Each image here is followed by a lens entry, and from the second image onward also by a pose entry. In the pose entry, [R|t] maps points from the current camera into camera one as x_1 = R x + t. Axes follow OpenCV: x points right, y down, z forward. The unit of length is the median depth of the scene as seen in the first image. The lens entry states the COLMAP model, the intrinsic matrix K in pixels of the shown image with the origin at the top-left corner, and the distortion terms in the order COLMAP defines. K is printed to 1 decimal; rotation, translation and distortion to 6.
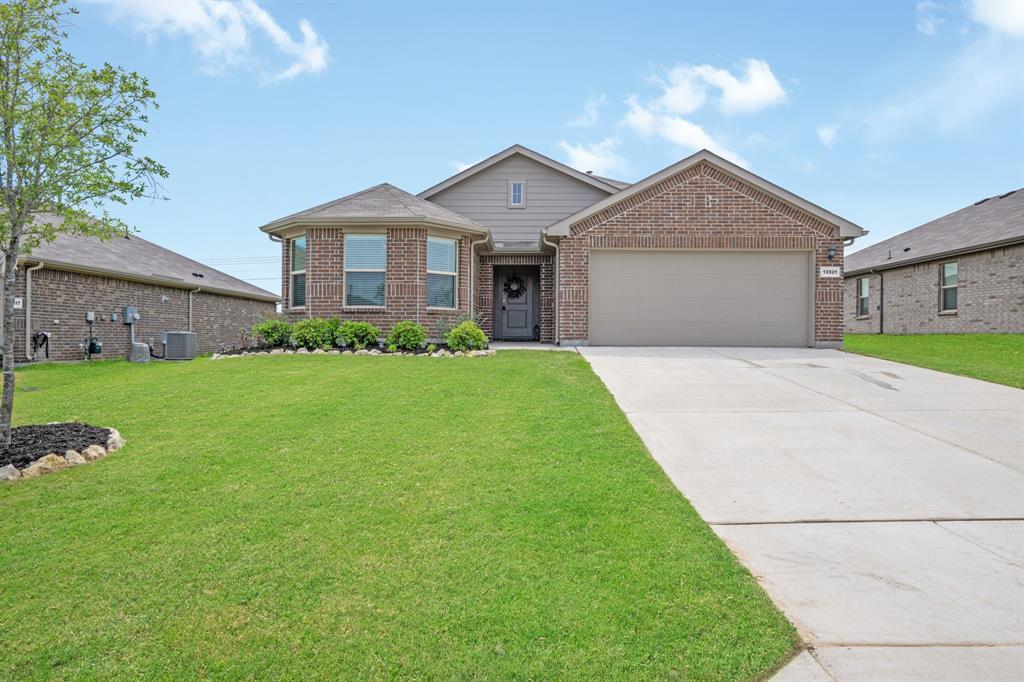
lens RADIAL K [[646.5, 0, 512.0], [0, 646.5, 341.0], [0, 0, 1]] dist [-0.004154, -0.000724]
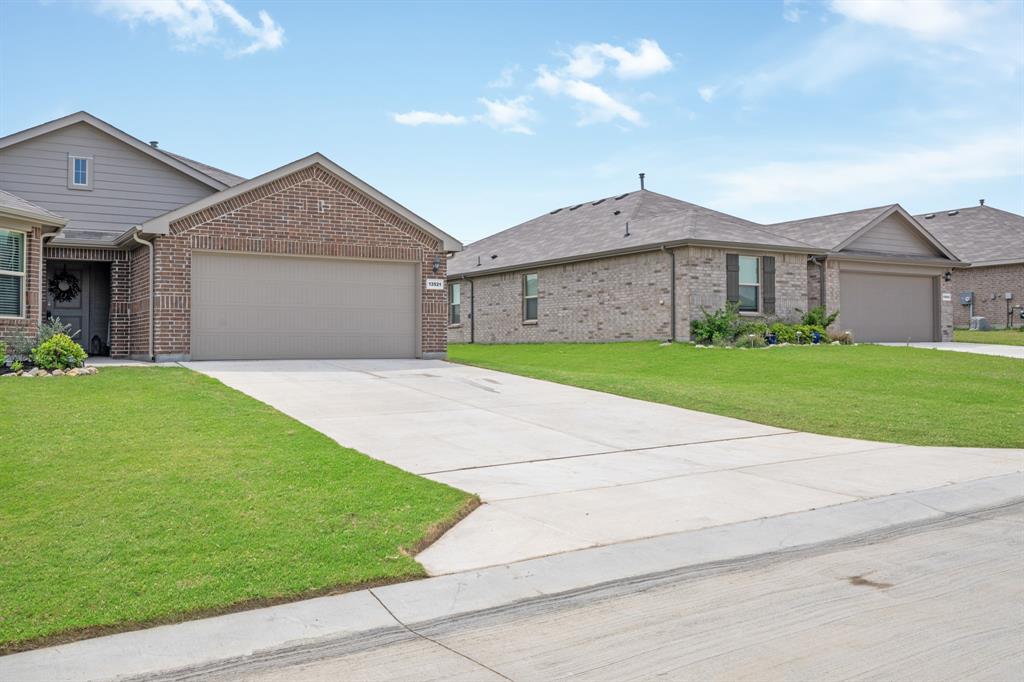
lens RADIAL K [[886.8, 0, 513.1], [0, 886.8, 311.6], [0, 0, 1]] dist [0.000611, 0.000518]
pose [[0.837869, 0.012339, 0.545732, -0.141393], [0.012695, 0.999034, -0.042080, -0.002453], [-0.545724, 0.042186, 0.836903, -0.200854]]
